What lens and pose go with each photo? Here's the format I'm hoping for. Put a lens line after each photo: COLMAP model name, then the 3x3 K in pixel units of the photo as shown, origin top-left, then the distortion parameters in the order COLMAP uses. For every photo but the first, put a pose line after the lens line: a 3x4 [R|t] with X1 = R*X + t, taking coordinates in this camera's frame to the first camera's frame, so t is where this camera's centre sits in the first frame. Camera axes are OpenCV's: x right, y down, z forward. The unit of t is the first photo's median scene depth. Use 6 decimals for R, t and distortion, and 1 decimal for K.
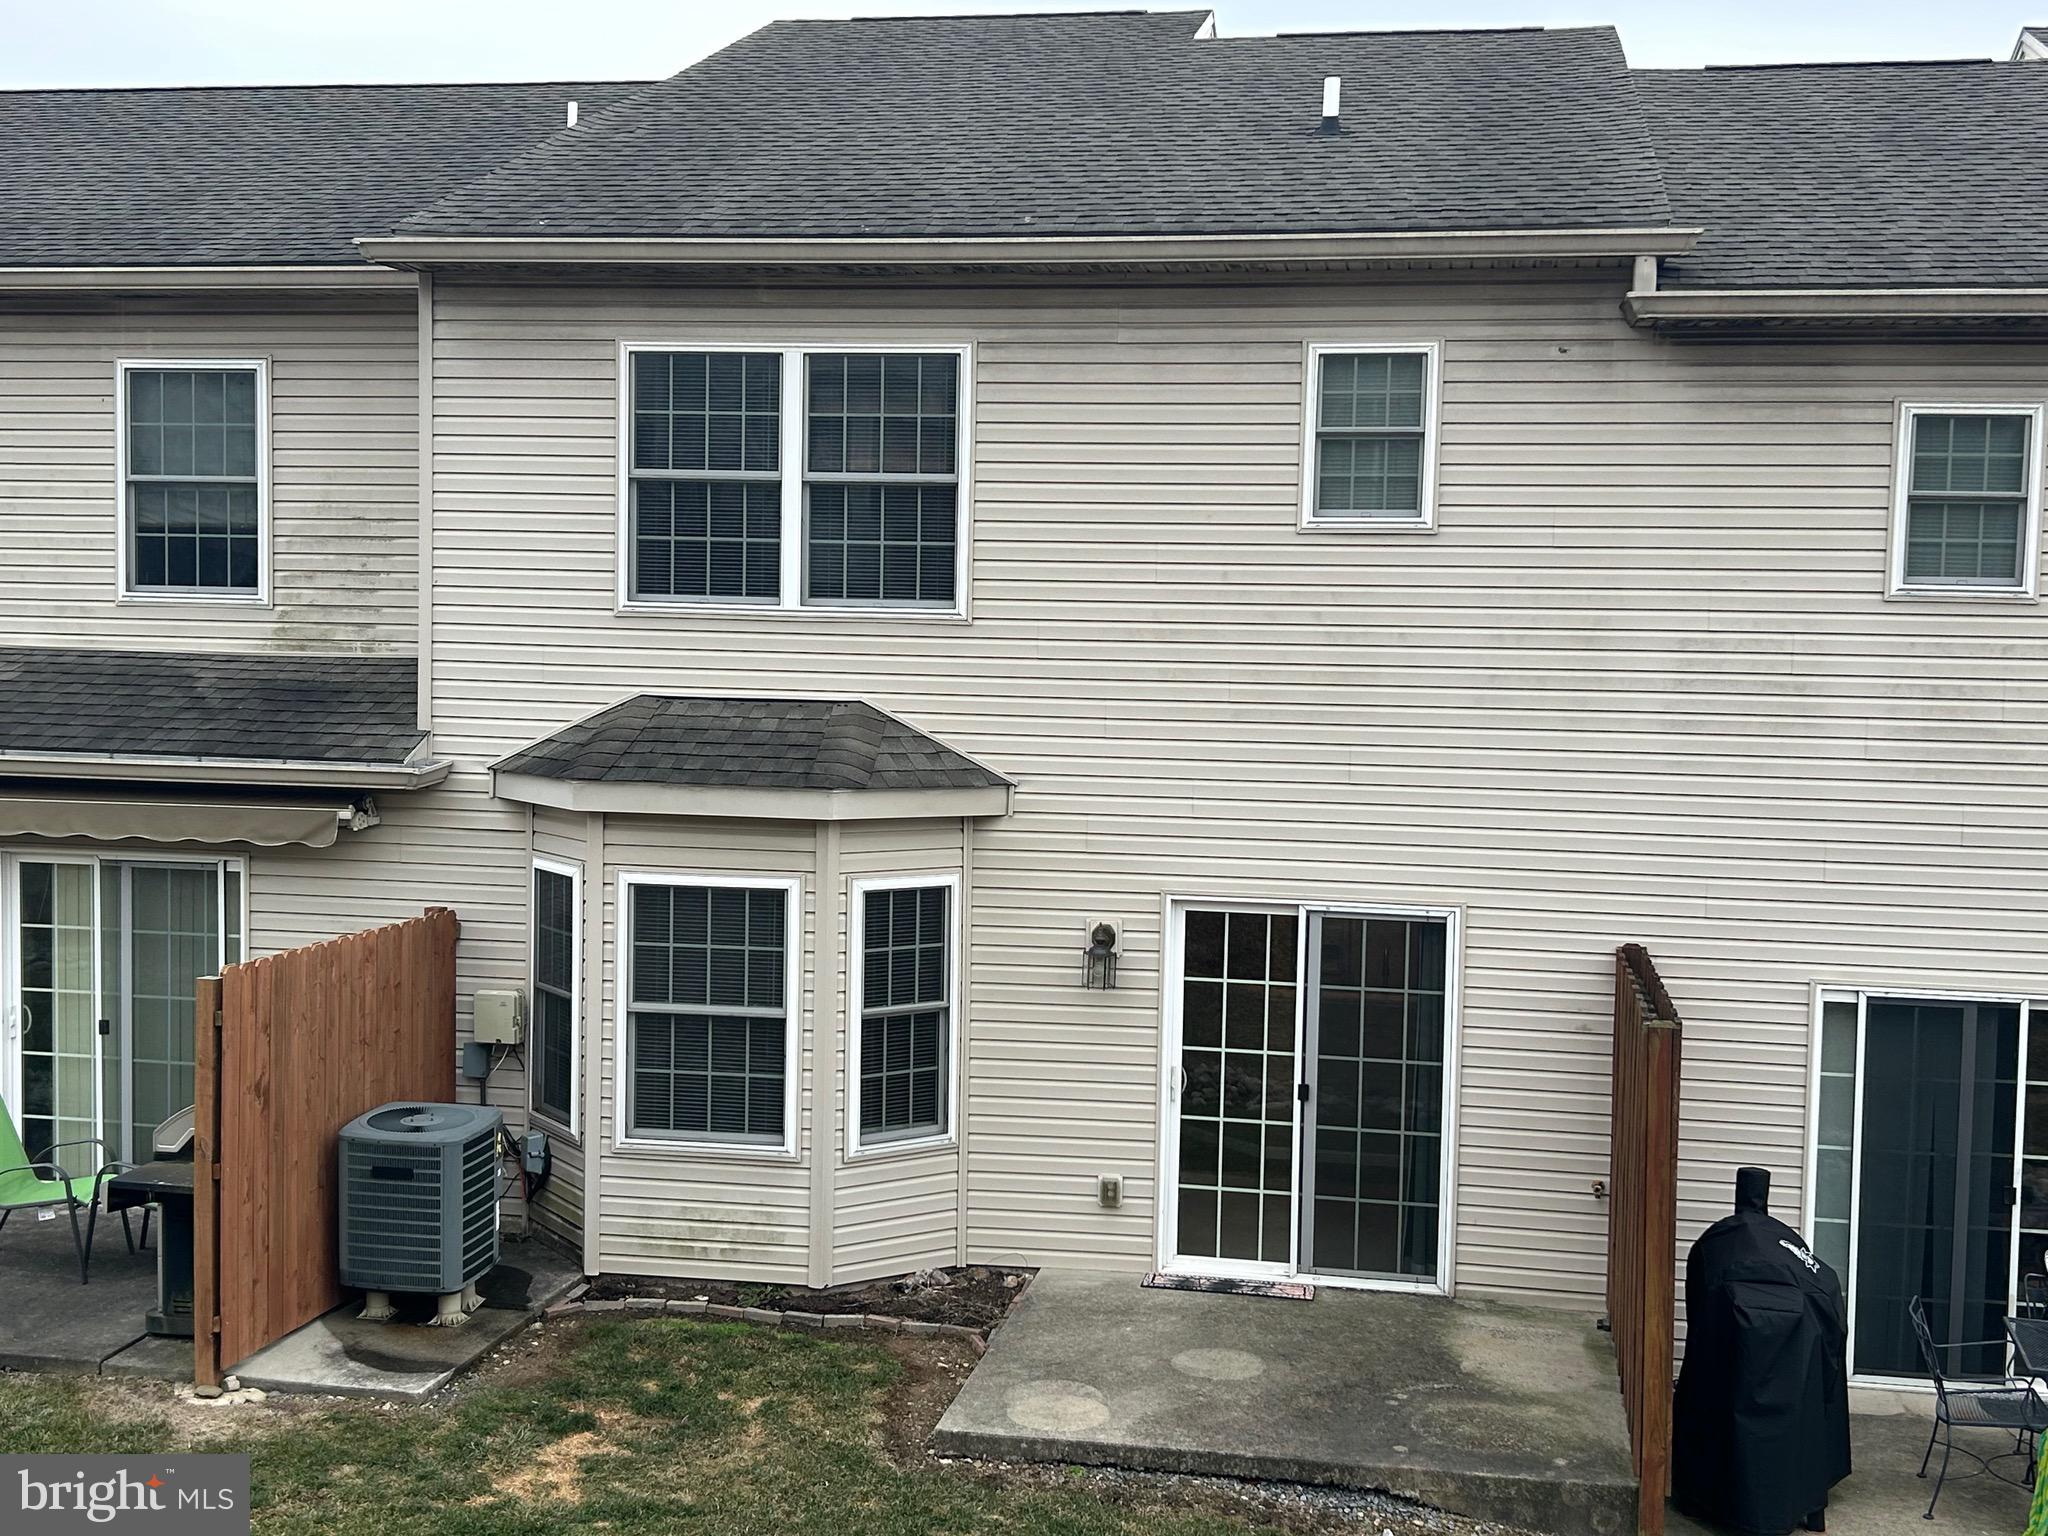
lens RADIAL K [[2354.3, 0, 1024.0], [0, 2354.3, 768.0], [0, 0, 1]] dist [0.105655, -0.006694]
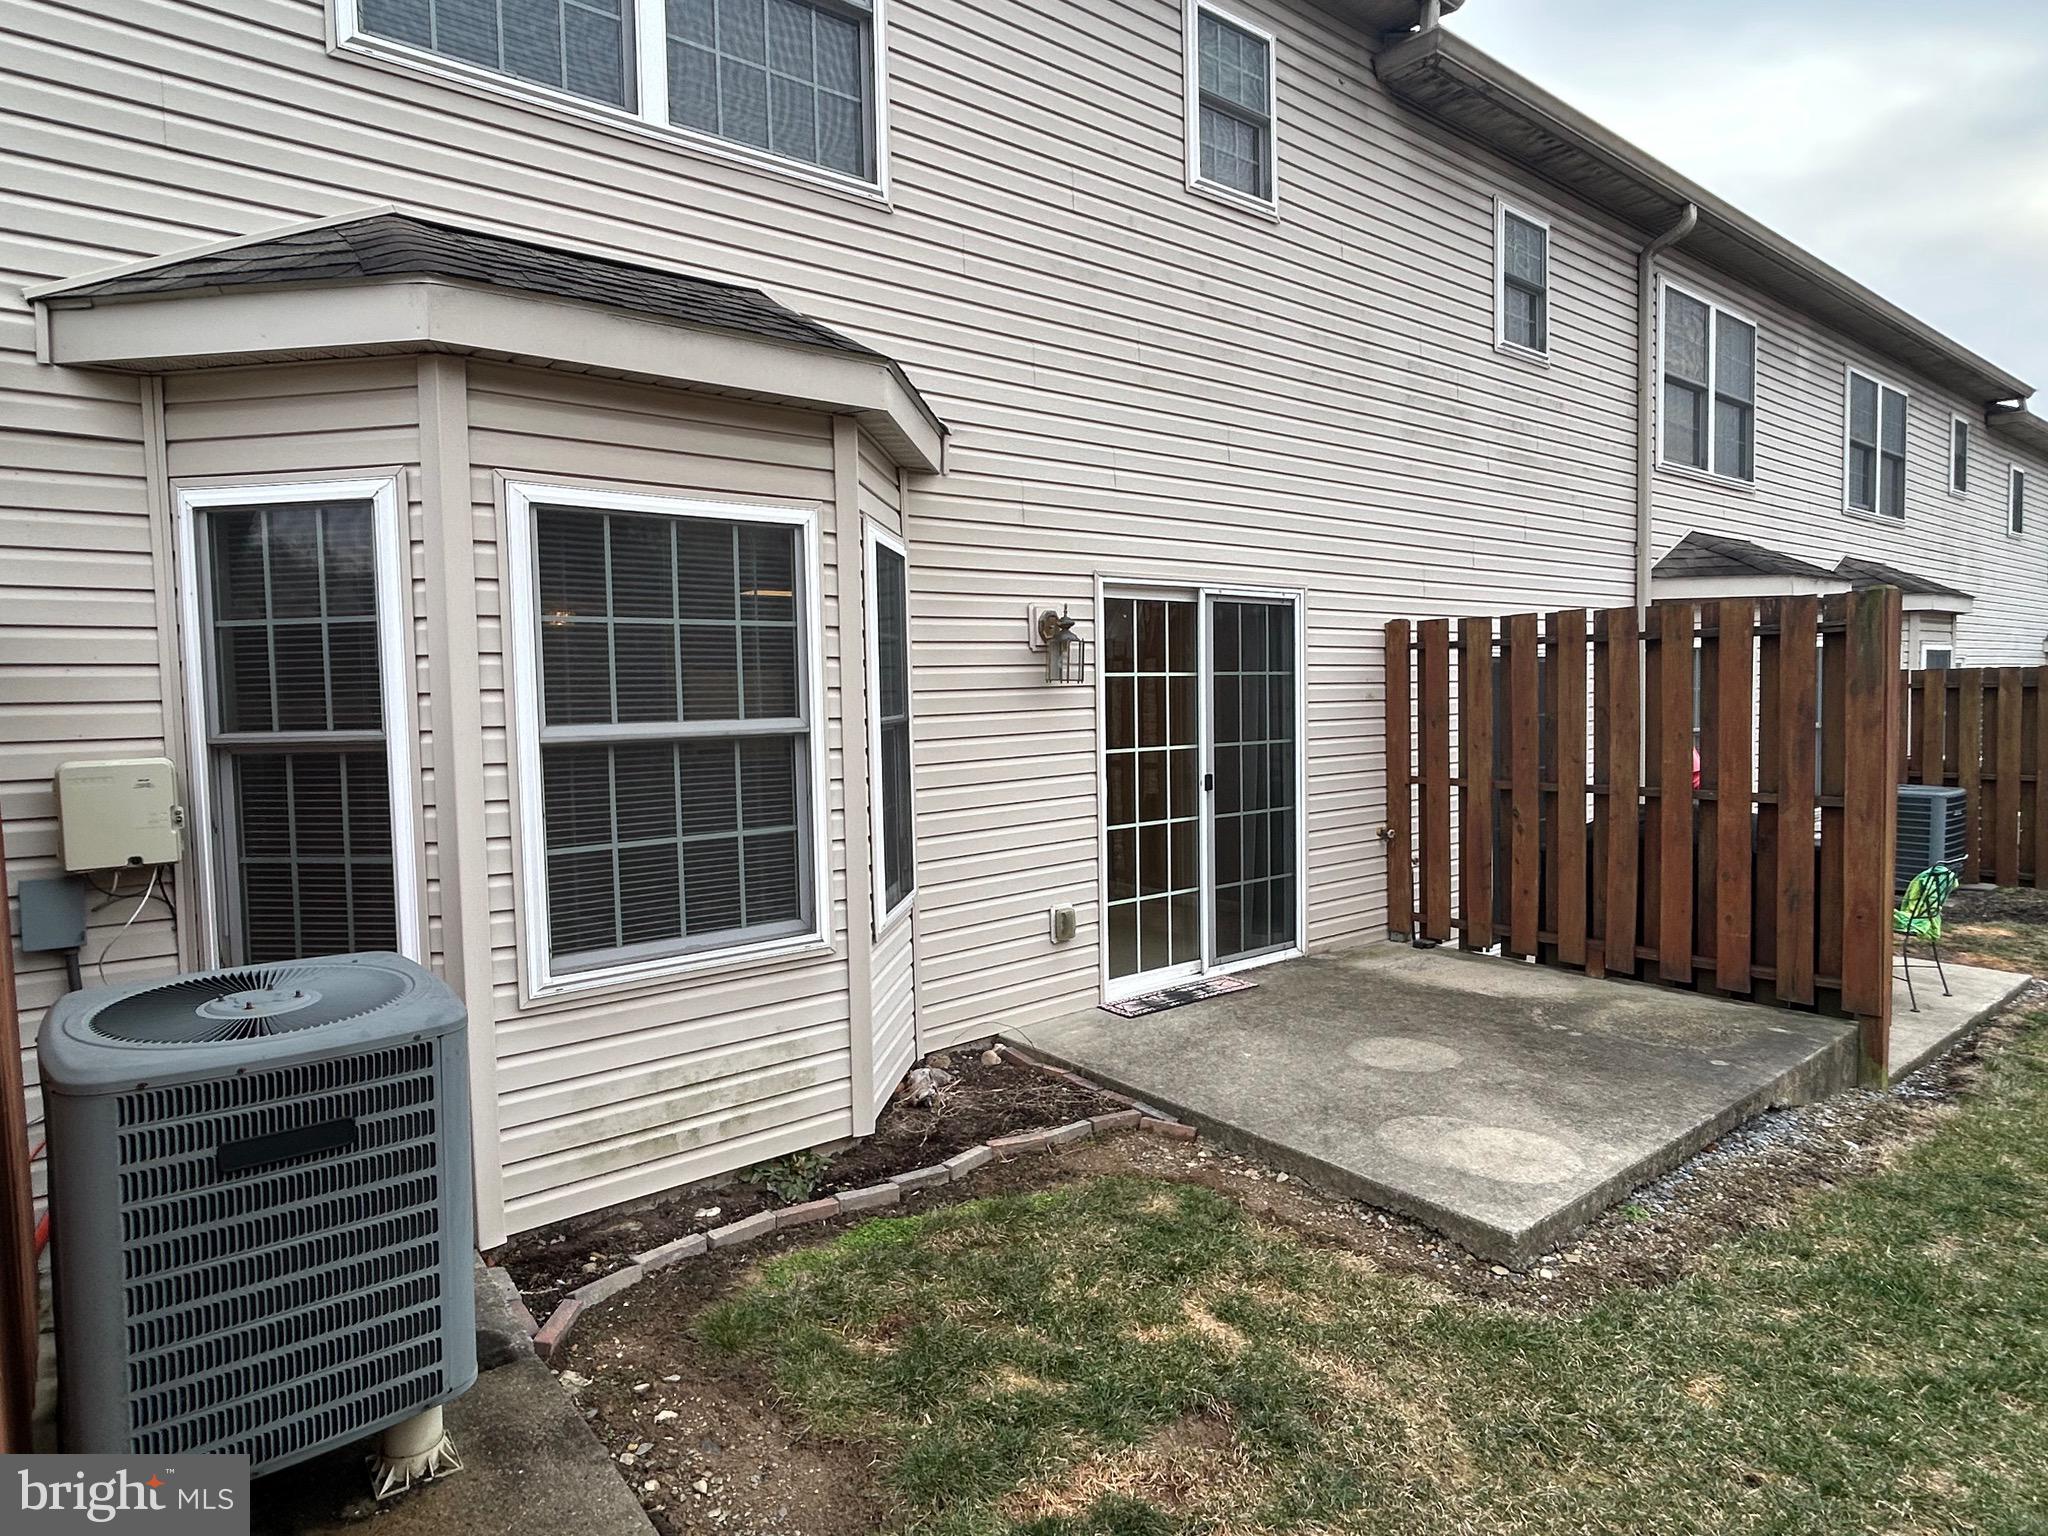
lens RADIAL K [[1190.4, 0, 1024.7], [0, 1190.4, 755.3], [0, 0, 1]] dist [-0.002073, -0.000042]
pose [[0.646705, -0.072191, 0.759316, -0.304876], [0.079694, 0.996457, 0.026861, 0.107963], [-0.758565, 0.043142, 0.650167, 0.744270]]
